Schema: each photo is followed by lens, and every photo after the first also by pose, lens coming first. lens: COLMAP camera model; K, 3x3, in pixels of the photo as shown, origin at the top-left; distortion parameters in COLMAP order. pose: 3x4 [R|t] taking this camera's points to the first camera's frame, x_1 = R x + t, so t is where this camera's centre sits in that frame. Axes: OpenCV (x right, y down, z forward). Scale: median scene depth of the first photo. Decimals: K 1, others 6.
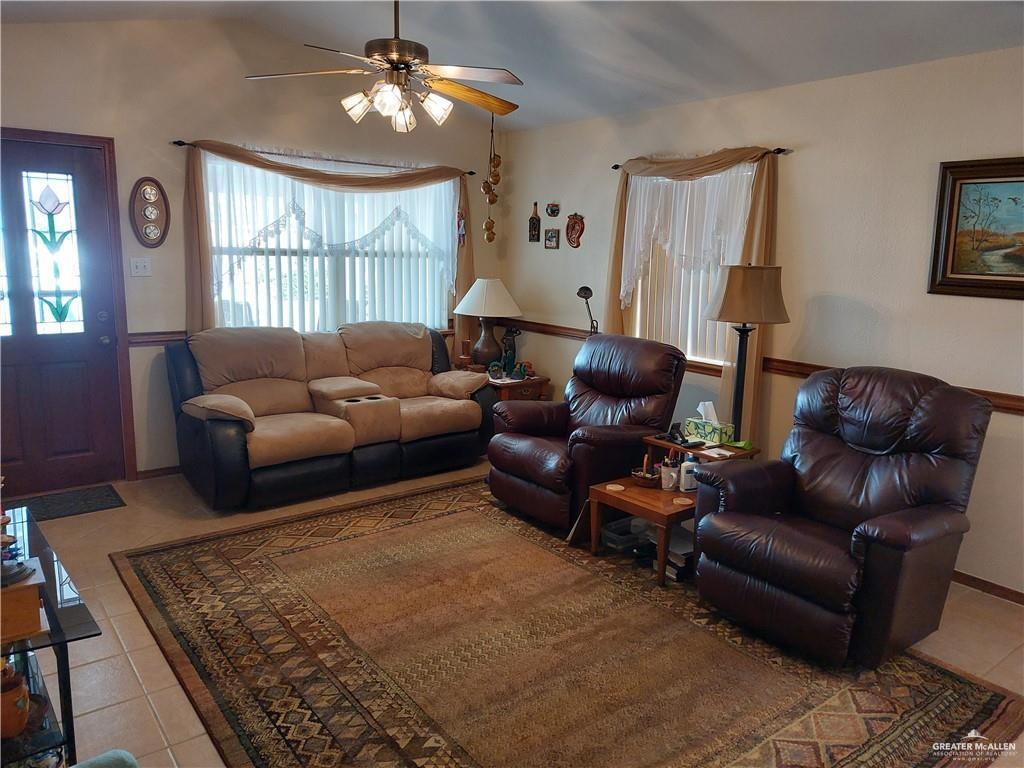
lens RADIAL K [[741.9, 0, 523.7], [0, 741.9, 399.2], [0, 0, 1]] dist [0.097132, -0.122781]
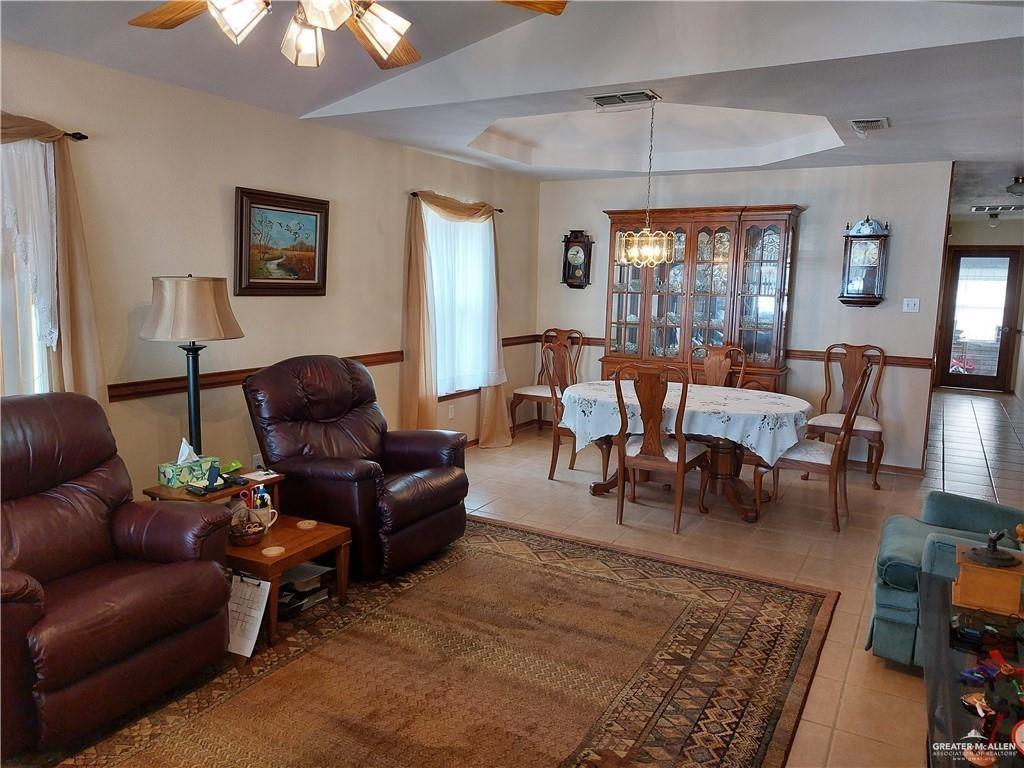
lens RADIAL K [[741.9, 0, 523.7], [0, 741.9, 399.2], [0, 0, 1]] dist [0.097132, -0.122781]
pose [[-0.395854, -0.187404, 0.898988, -0.785409], [0.150518, 0.952475, 0.264832, -0.246185], [-0.905894, 0.240149, -0.348833, 1.113012]]
